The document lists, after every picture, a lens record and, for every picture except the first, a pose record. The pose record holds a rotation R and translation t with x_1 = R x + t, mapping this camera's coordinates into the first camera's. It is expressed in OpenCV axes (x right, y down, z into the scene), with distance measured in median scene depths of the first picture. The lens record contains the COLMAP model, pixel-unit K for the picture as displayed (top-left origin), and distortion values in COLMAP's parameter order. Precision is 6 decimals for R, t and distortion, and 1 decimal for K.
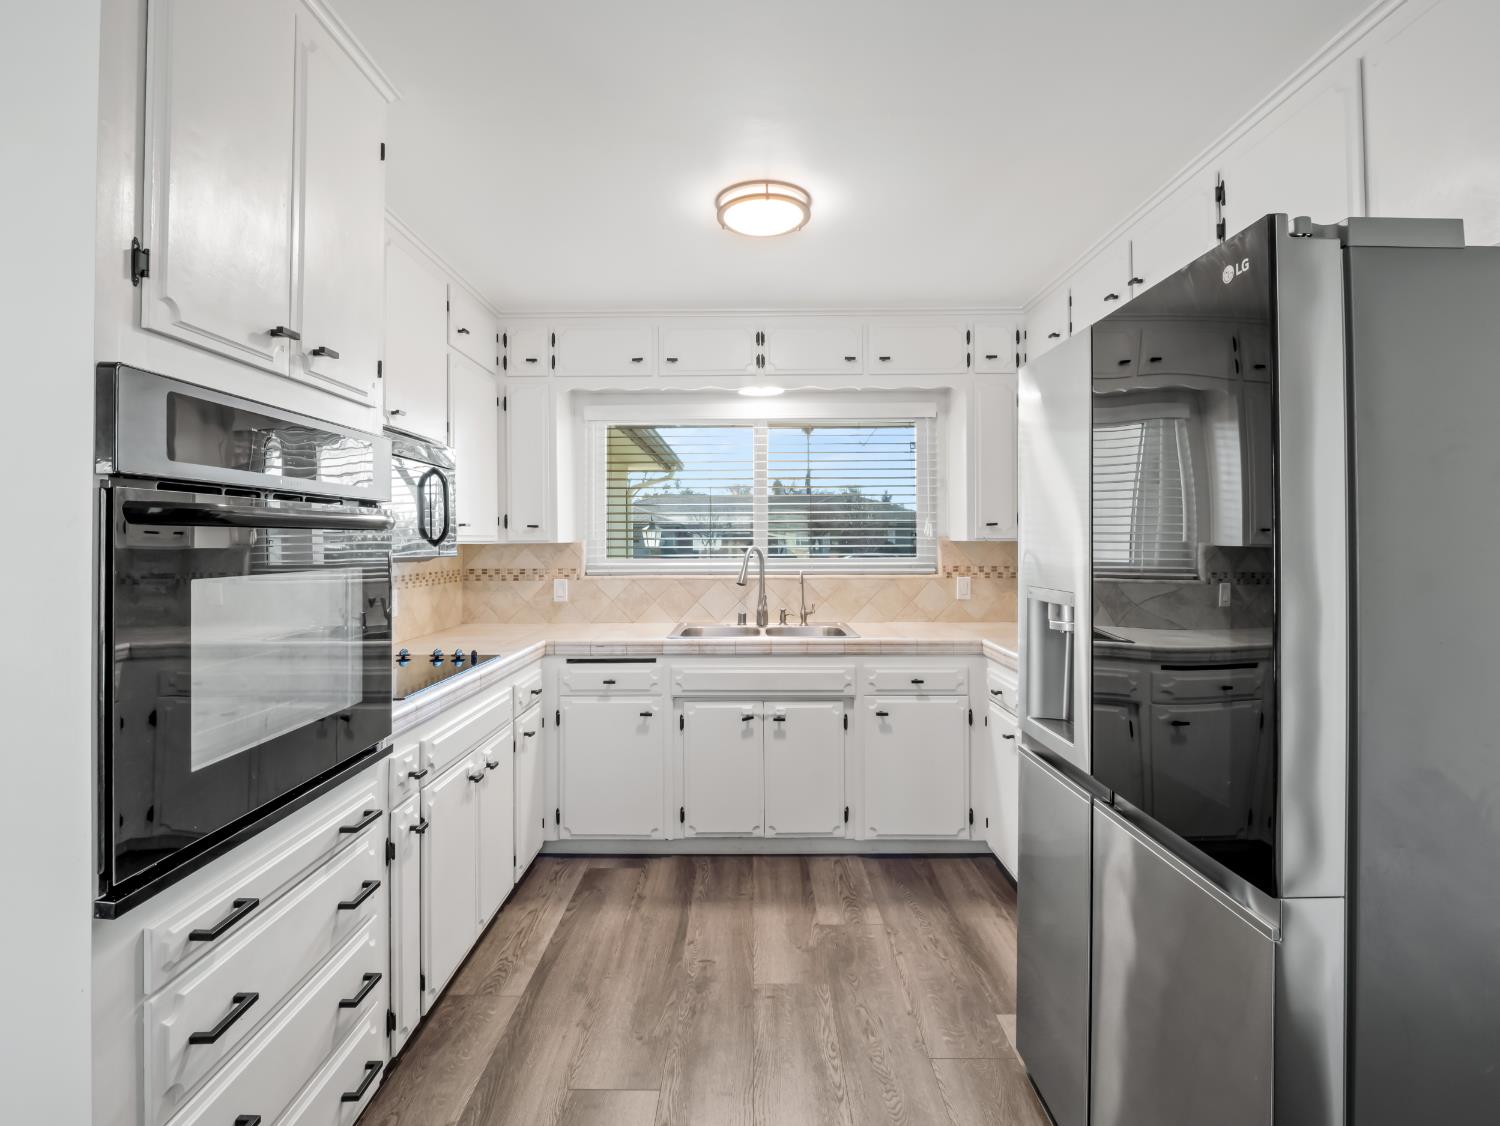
lens RADIAL K [[718.8, 0, 747.5], [0, 718.8, 534.4], [0, 0, 1]] dist [-0.012974, -0.000377]
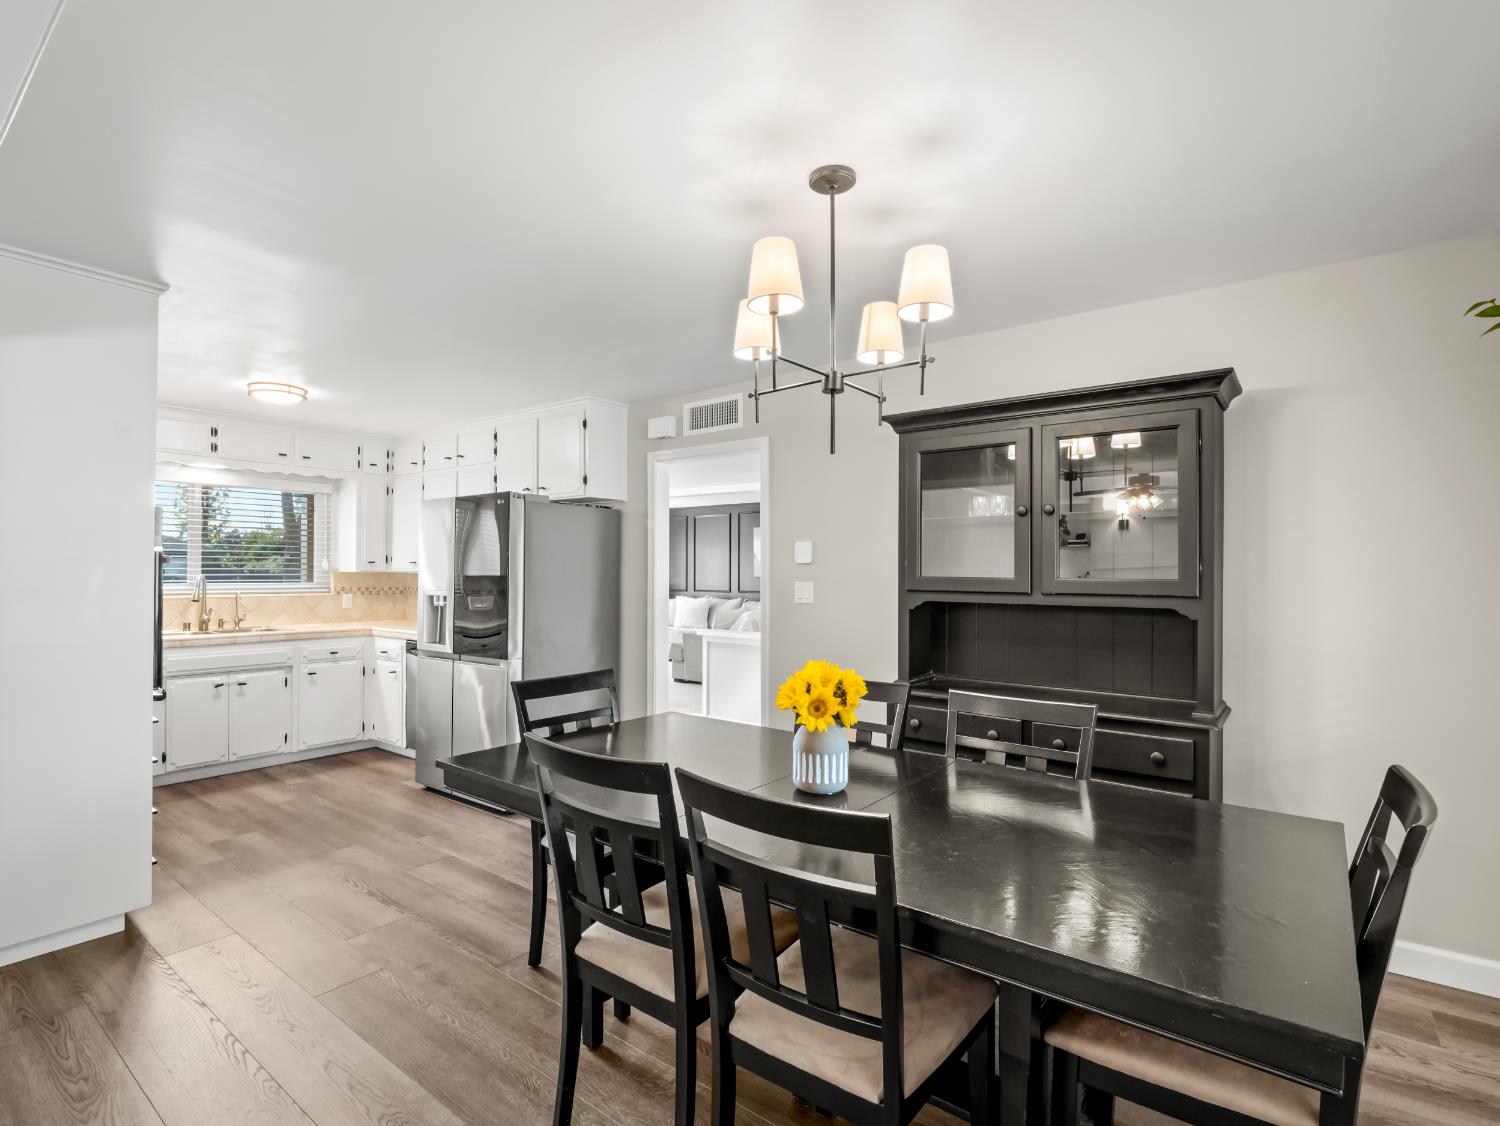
lens RADIAL K [[752.0, 0, 748.5], [0, 752.0, 555.7], [0, 0, 1]] dist [-0.000165, -0.000178]
pose [[0.596236, 0.023566, 0.802463, -0.621090], [-0.010776, 0.999714, -0.021352, -0.000750], [-0.802737, 0.004083, 0.596319, -0.874859]]
